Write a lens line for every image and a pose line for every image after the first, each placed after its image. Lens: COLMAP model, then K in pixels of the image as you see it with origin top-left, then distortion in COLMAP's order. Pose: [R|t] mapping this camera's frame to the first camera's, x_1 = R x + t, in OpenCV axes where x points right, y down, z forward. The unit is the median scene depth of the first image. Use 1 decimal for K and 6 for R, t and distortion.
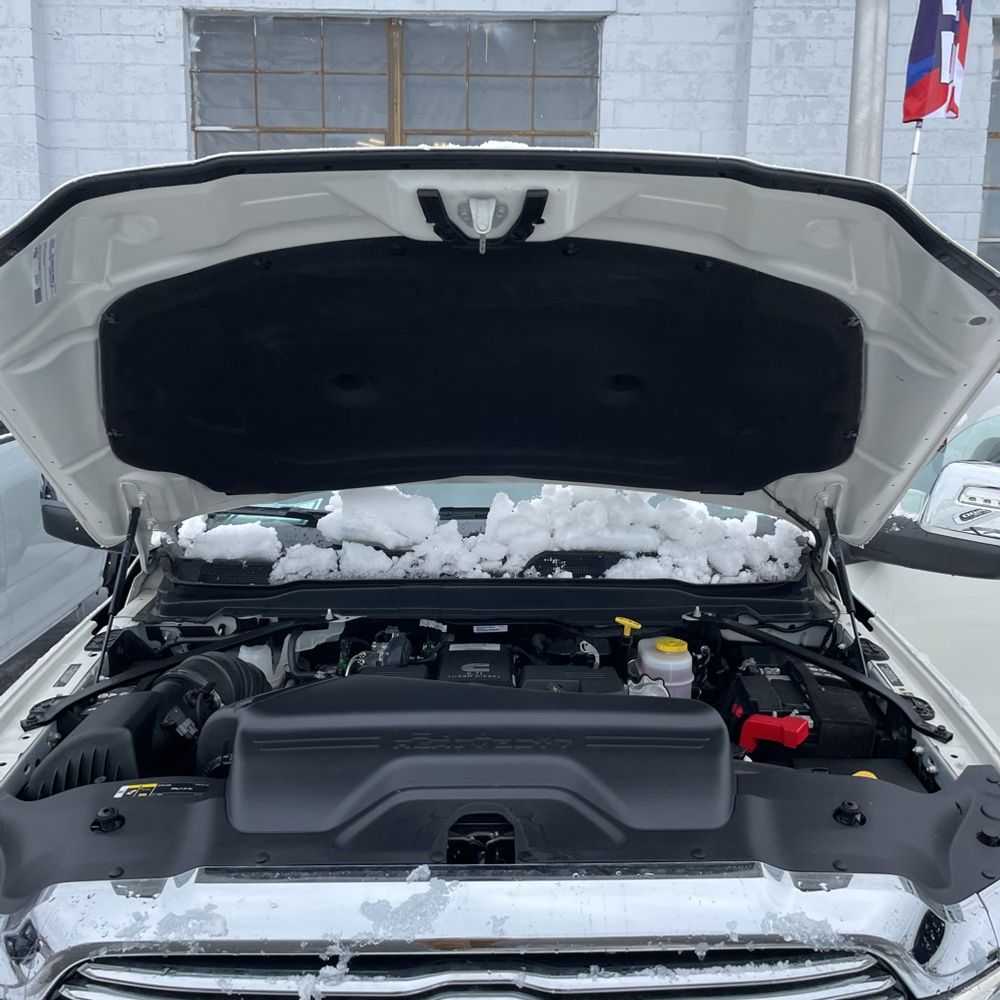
lens RADIAL K [[1013.0, 0, 500.4], [0, 1013.0, 496.4], [0, 0, 1]] dist [0.062758, 0.000000]
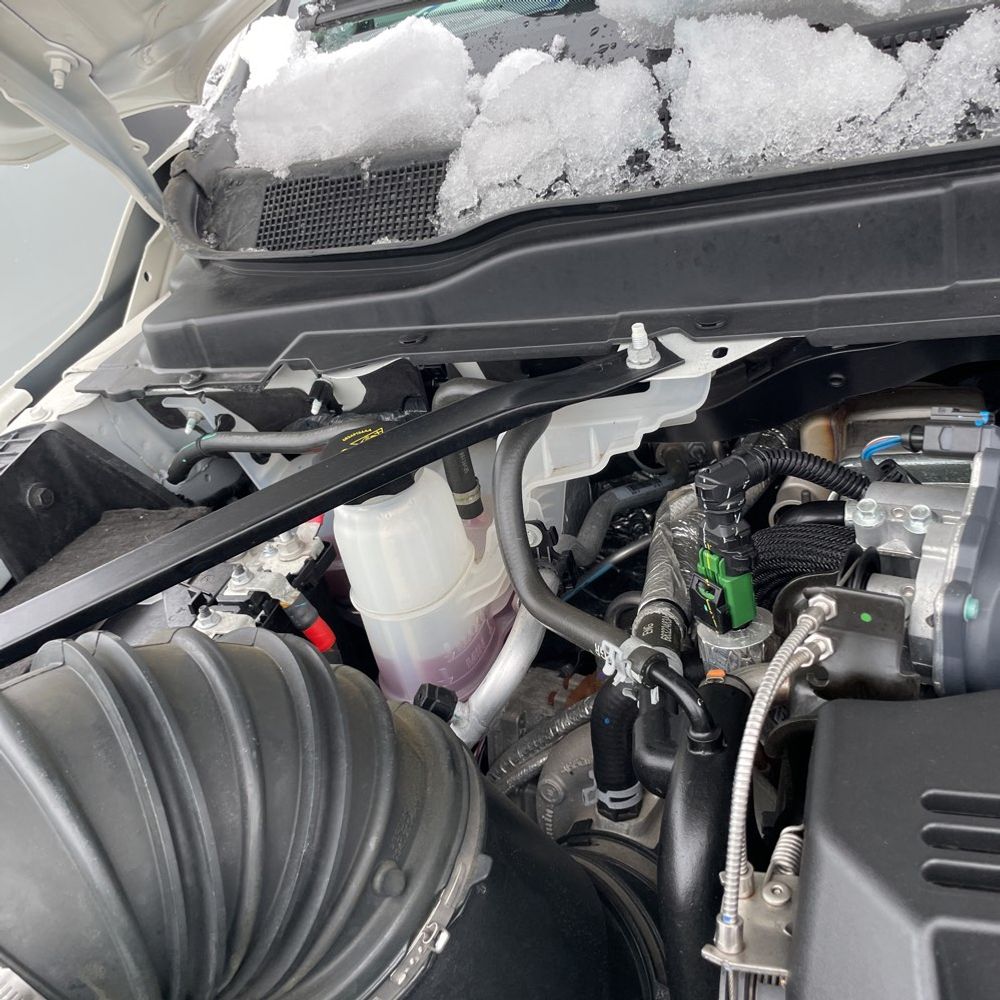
lens RADIAL K [[1013.0, 0, 504.4], [0, 1013.0, 498.0], [0, 0, 1]] dist [0.062758, 0.000000]
pose [[0.931884, -0.019429, -0.362236, -0.107600], [0.157677, 0.920994, 0.356240, 0.056018], [0.326696, -0.389091, 0.861324, 0.736129]]
